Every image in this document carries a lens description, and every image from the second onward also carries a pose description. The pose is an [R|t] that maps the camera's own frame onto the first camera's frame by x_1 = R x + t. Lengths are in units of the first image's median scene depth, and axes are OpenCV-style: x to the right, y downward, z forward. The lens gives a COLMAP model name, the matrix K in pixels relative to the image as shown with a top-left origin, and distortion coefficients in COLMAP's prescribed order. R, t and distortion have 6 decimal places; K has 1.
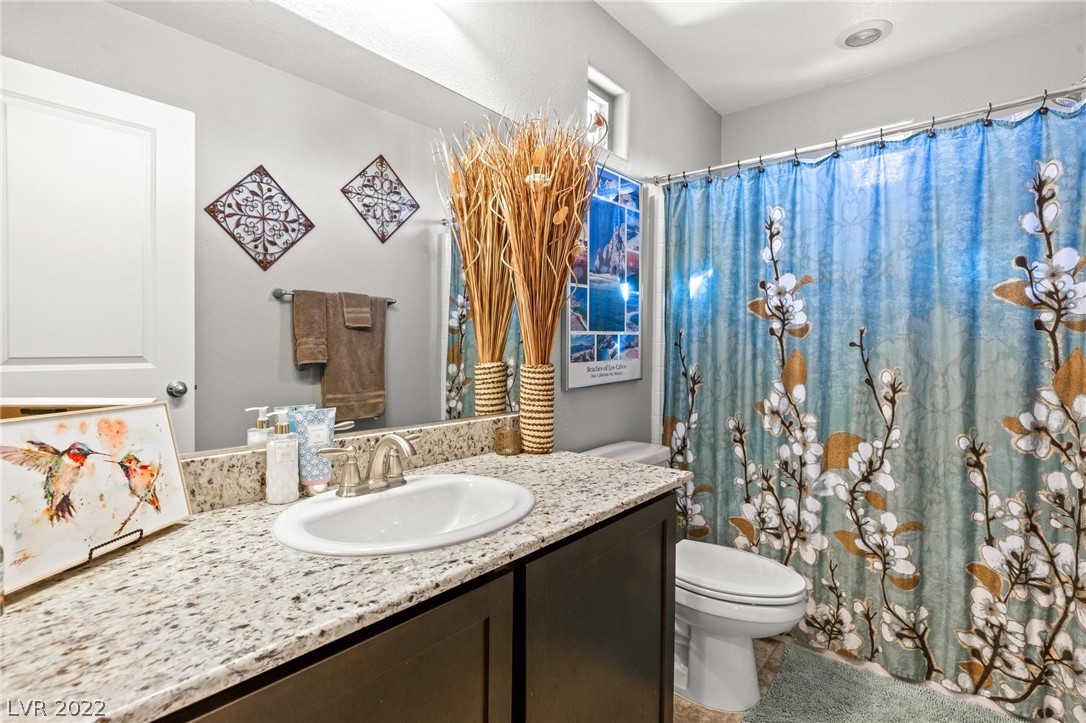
lens RADIAL K [[533.0, 0, 544.4], [0, 533.0, 356.1], [0, 0, 1]] dist [-0.001928, -0.000099]
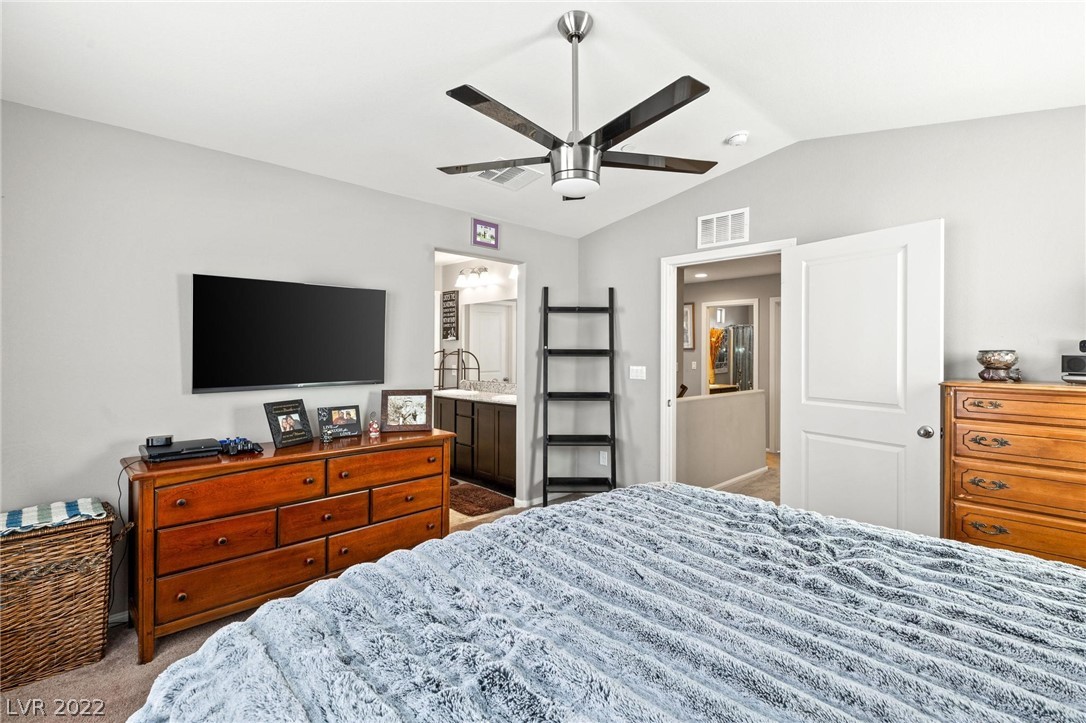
lens RADIAL K [[500.1, 0, 548.0], [0, 500.1, 358.5], [0, 0, 1]] dist [0.000342, -0.000363]
pose [[0.993925, -0.009095, -0.109687, -0.871836], [0.008141, 0.999925, -0.009141, -0.046029], [0.109762, 0.008193, 0.993924, -3.380698]]
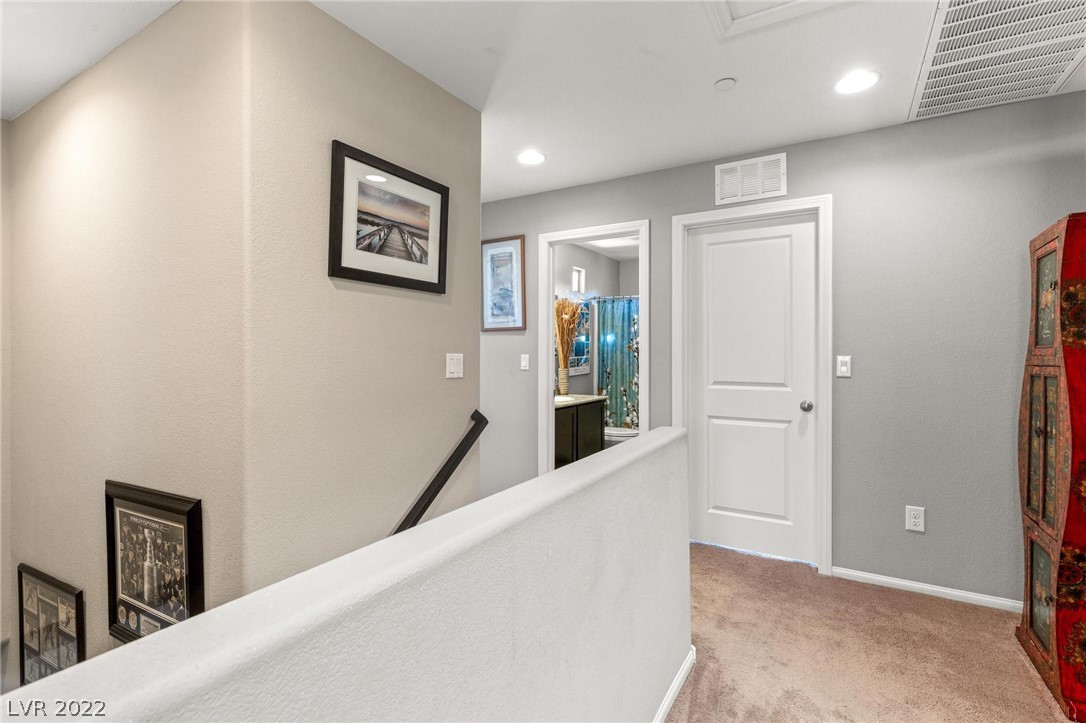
lens RADIAL K [[500.1, 0, 548.0], [0, 500.1, 358.5], [0, 0, 1]] dist [0.000342, -0.000363]
pose [[0.988960, -0.009757, 0.147863, -0.420540], [0.010524, 0.999935, -0.004405, -0.024825], [-0.147811, 0.005912, 0.988998, -1.538084]]
